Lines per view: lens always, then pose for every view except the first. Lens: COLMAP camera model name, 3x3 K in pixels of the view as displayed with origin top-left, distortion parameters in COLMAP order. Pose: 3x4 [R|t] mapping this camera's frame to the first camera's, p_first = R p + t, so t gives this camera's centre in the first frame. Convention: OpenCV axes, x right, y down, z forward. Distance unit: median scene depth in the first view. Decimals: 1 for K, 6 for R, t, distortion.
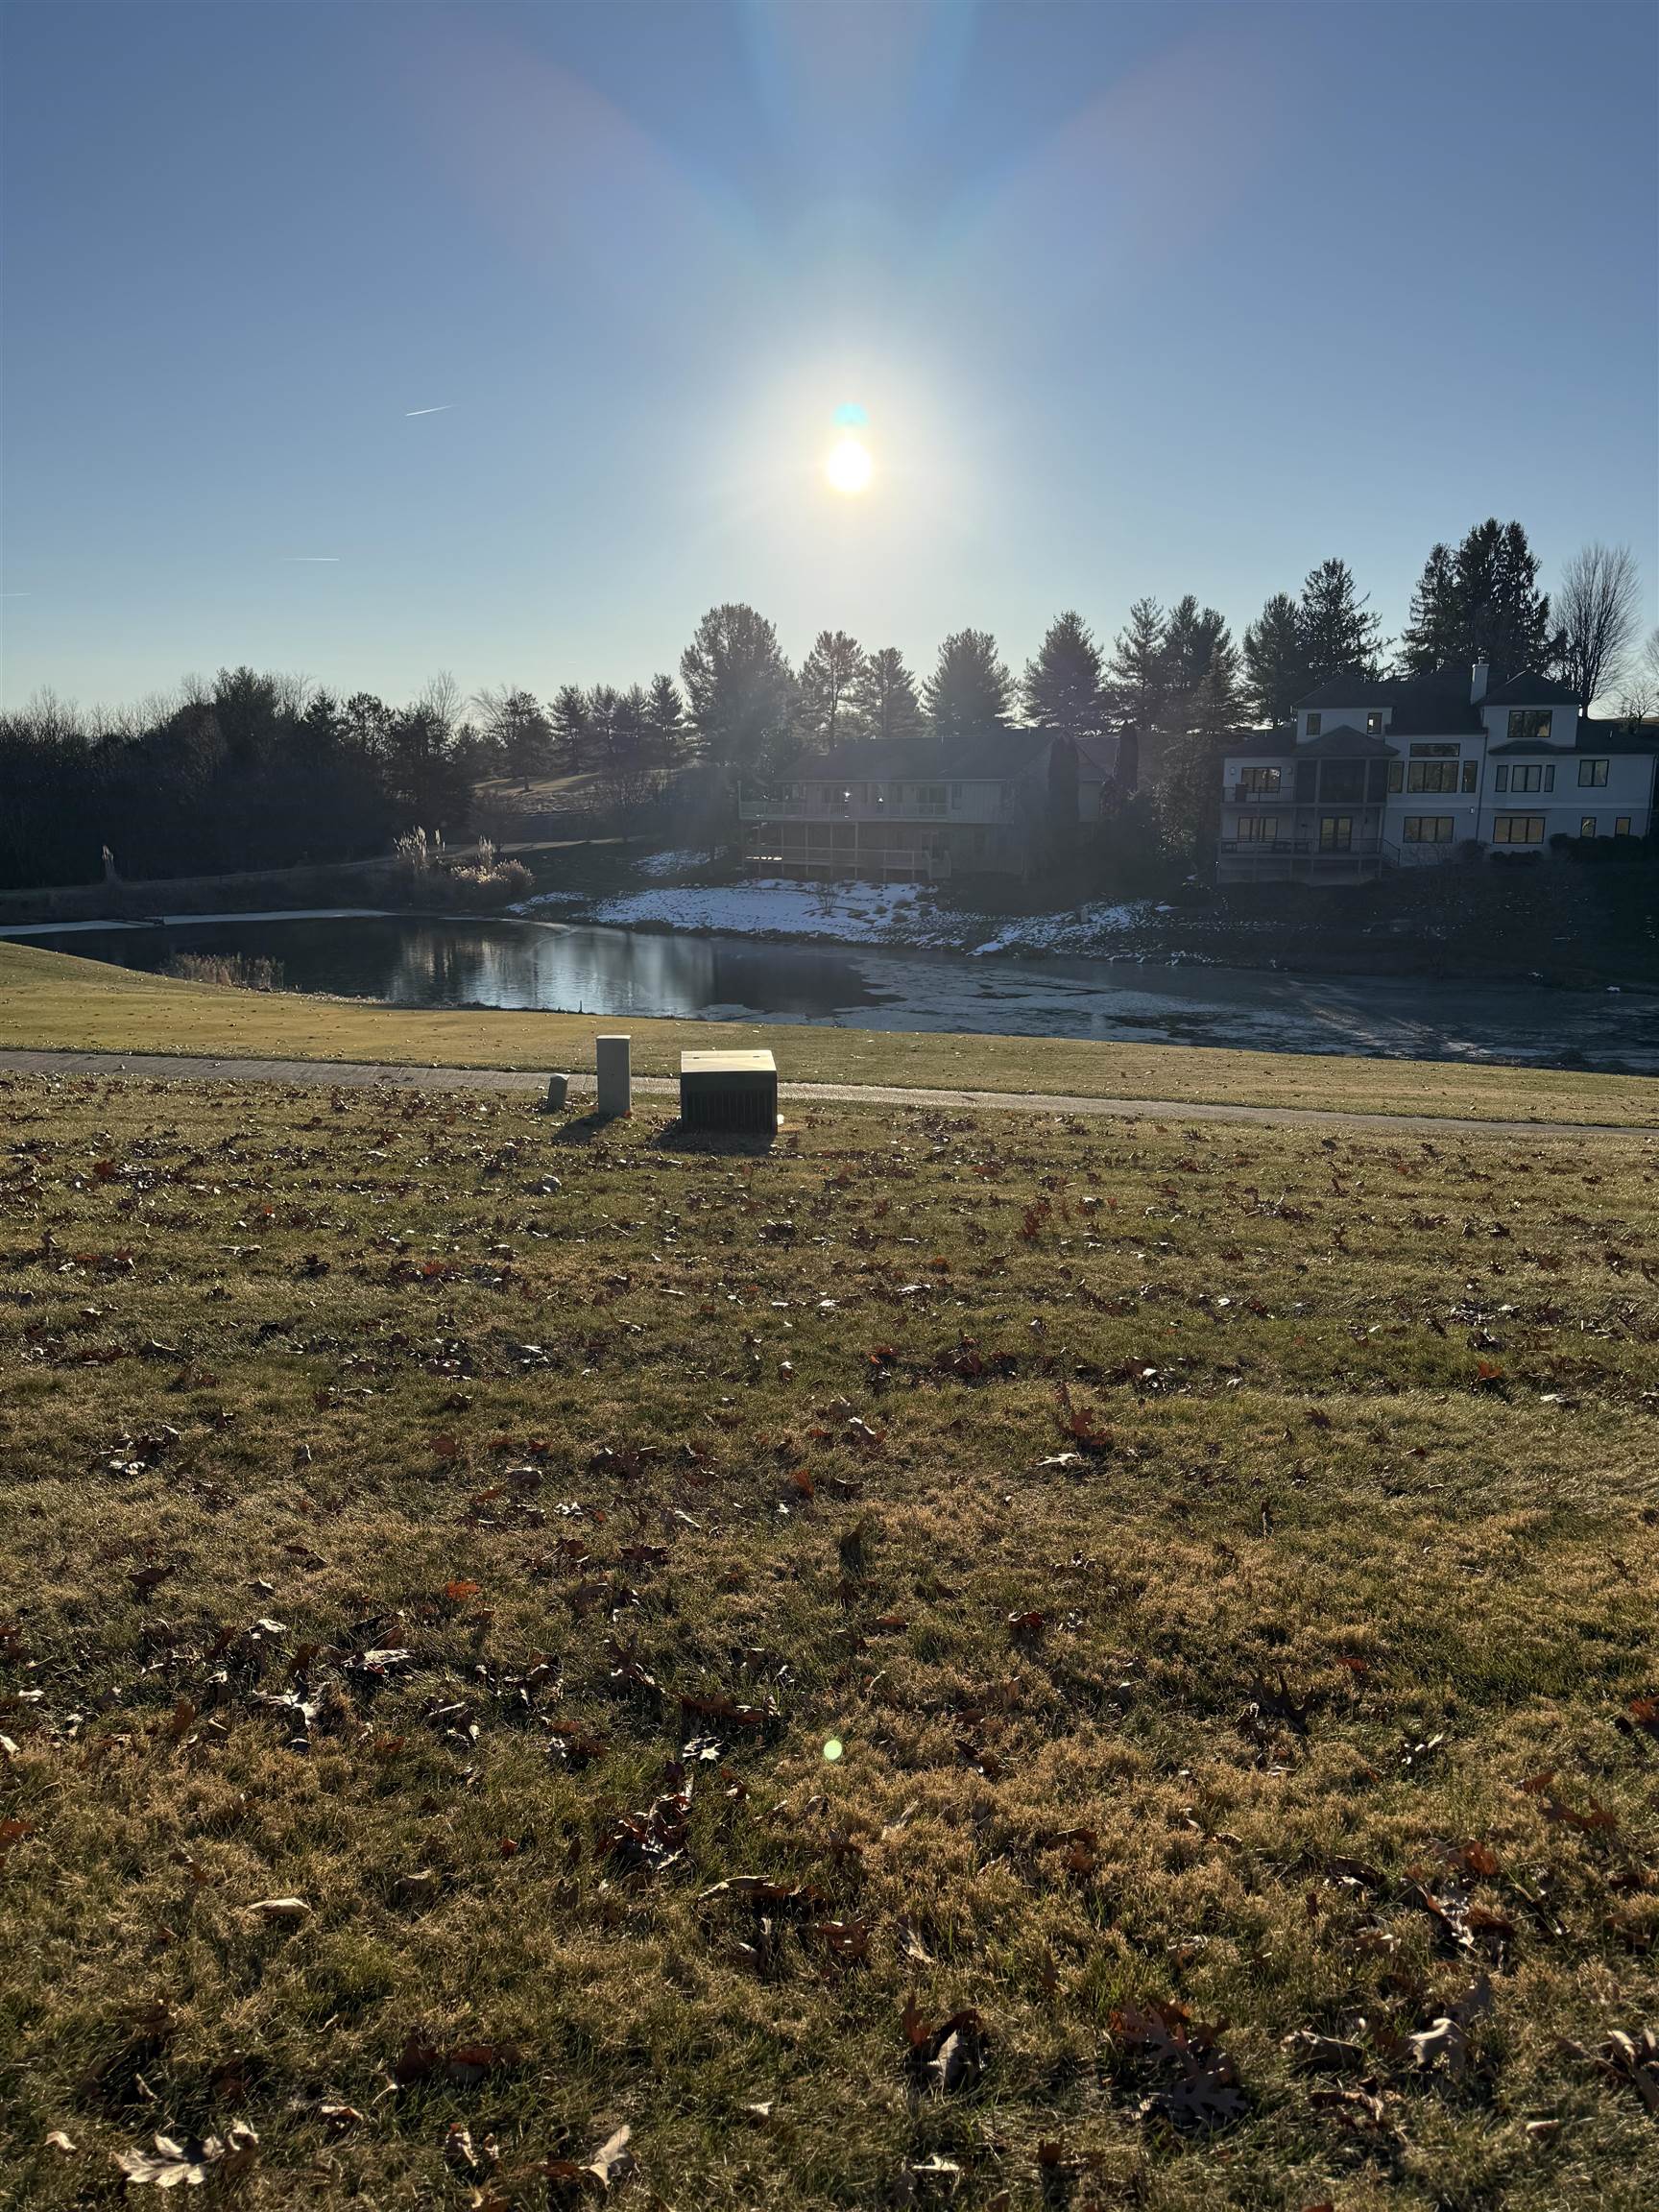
lens RADIAL K [[1647.6, 0, 822.9], [0, 1647.6, 1117.4], [0, 0, 1]] dist [0.115206, -0.188952]
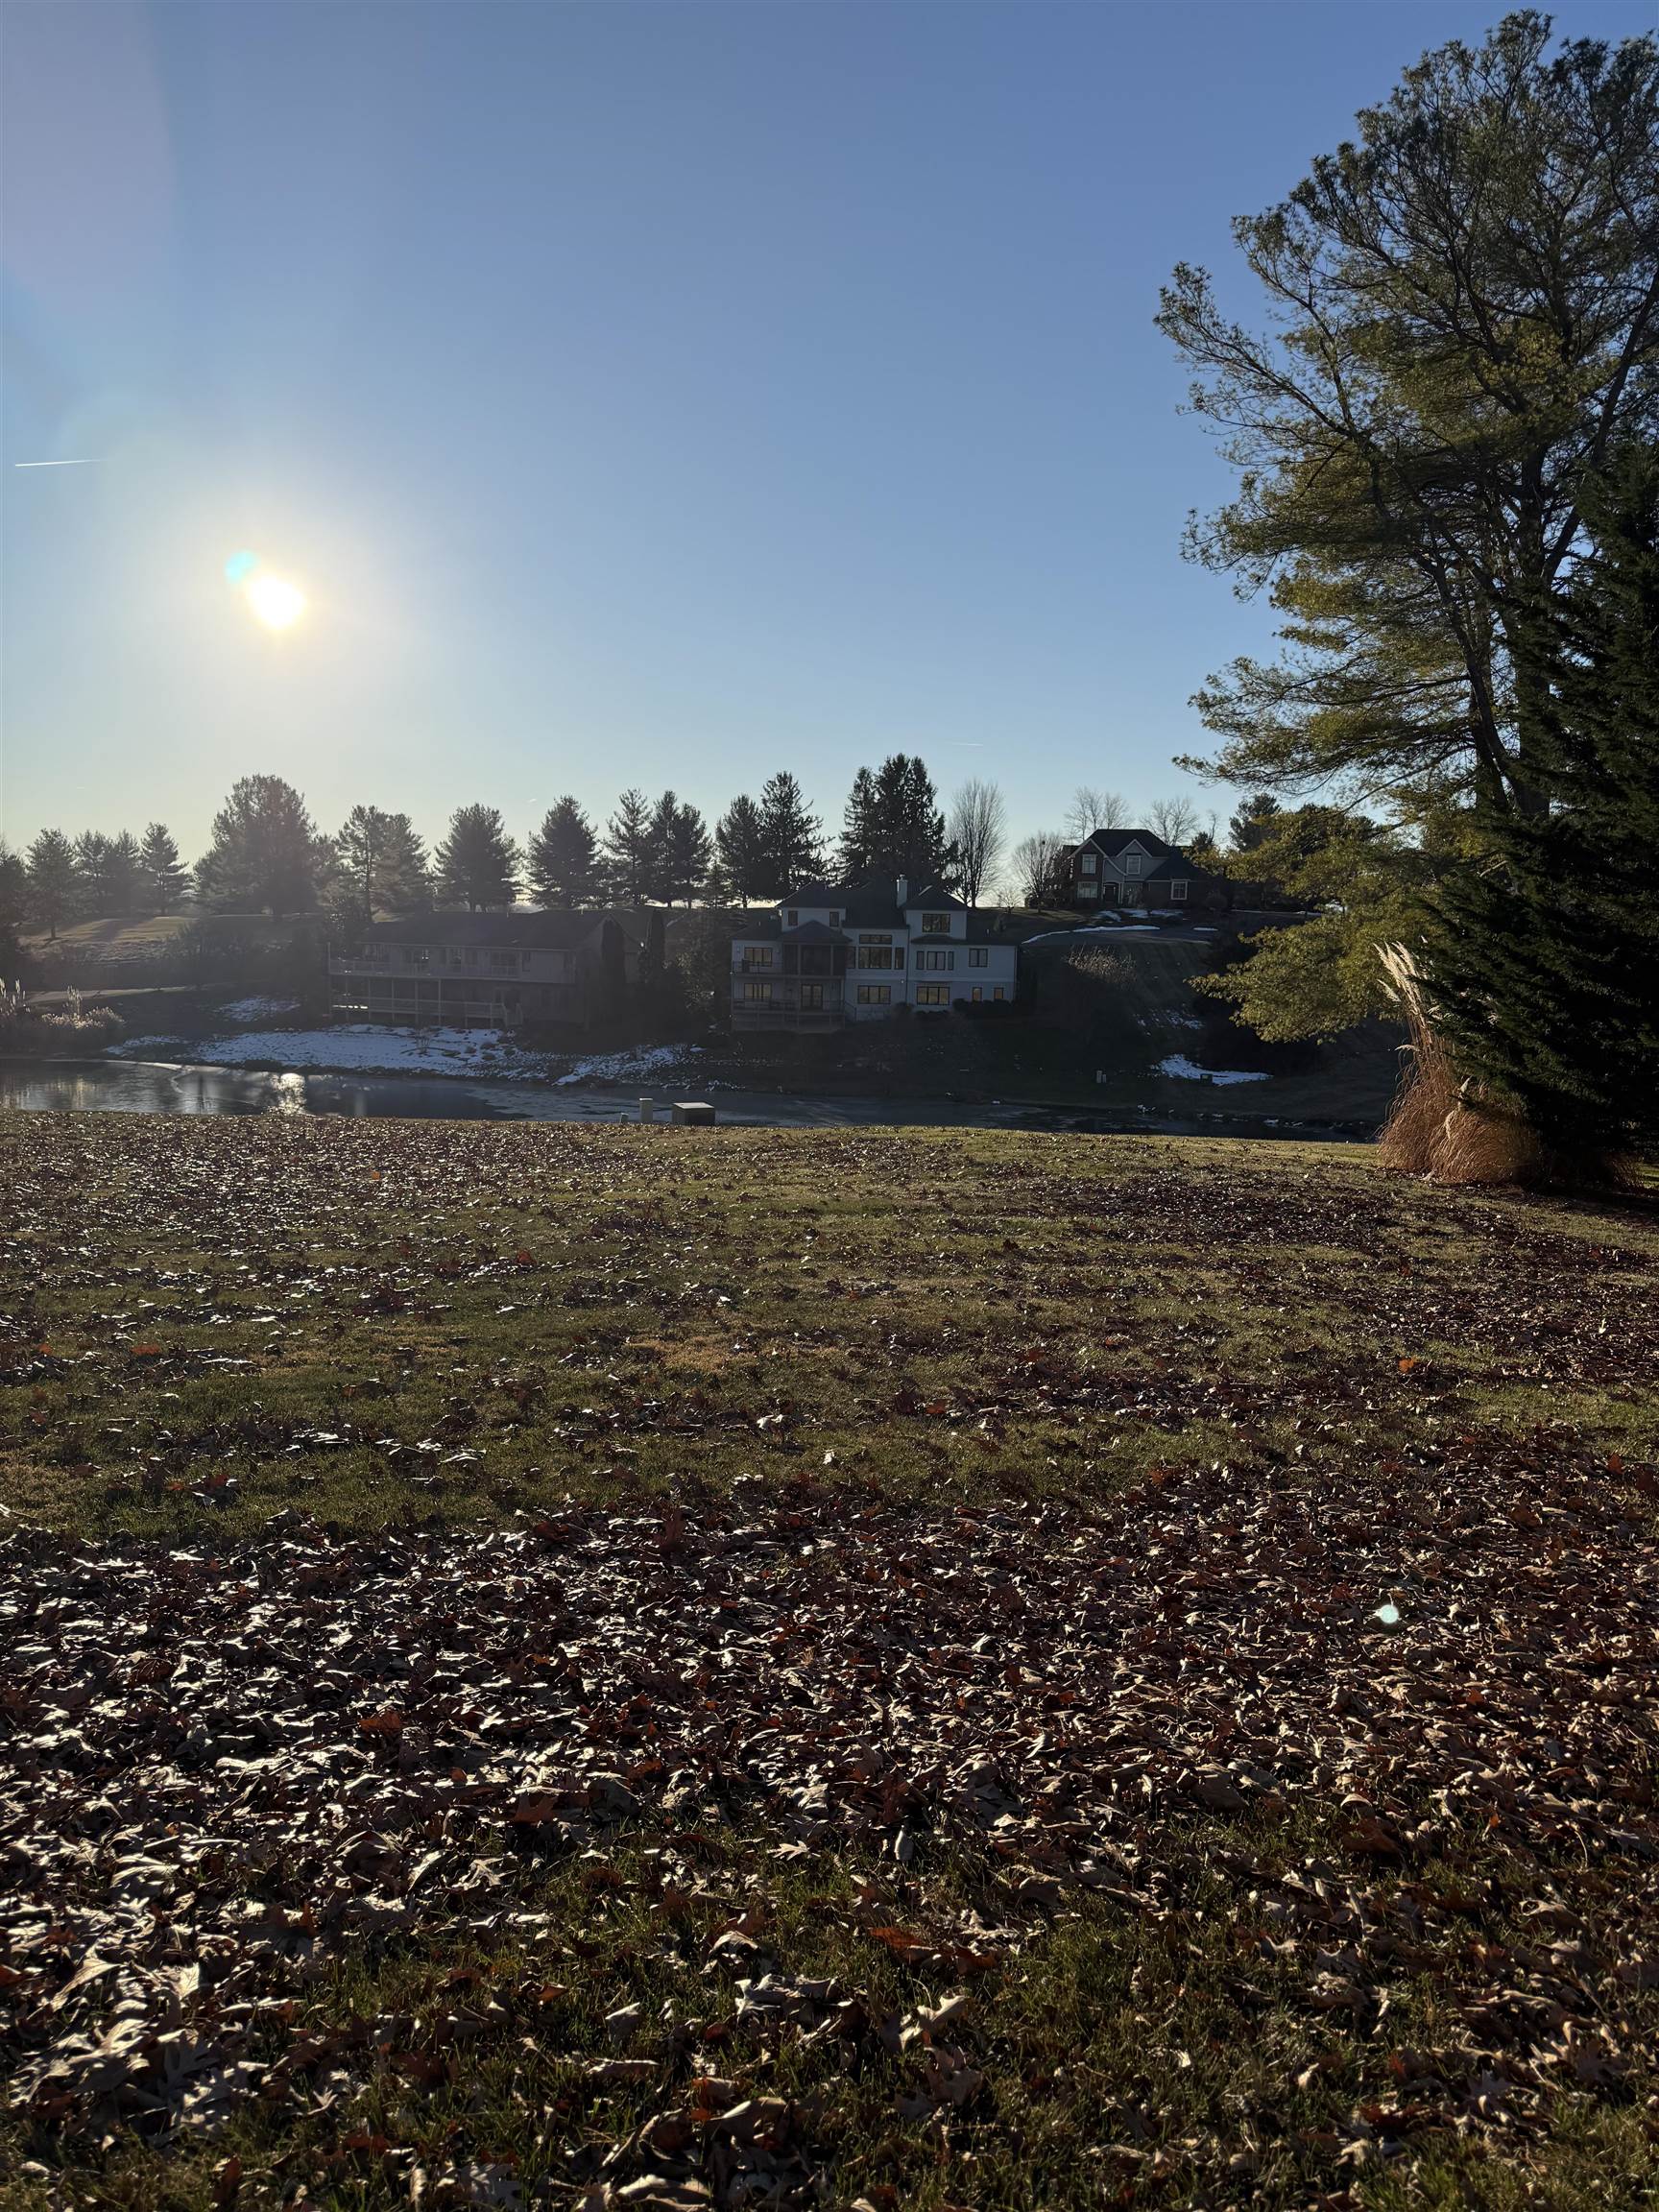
lens RADIAL K [[1647.6, 0, 822.9], [0, 1647.6, 1117.4], [0, 0, 1]] dist [0.115206, -0.188952]
pose [[0.947722, -0.016190, 0.318686, -0.074742], [0.042694, 0.996166, -0.076358, 0.021340], [-0.316228, 0.085972, 0.944780, -0.176348]]
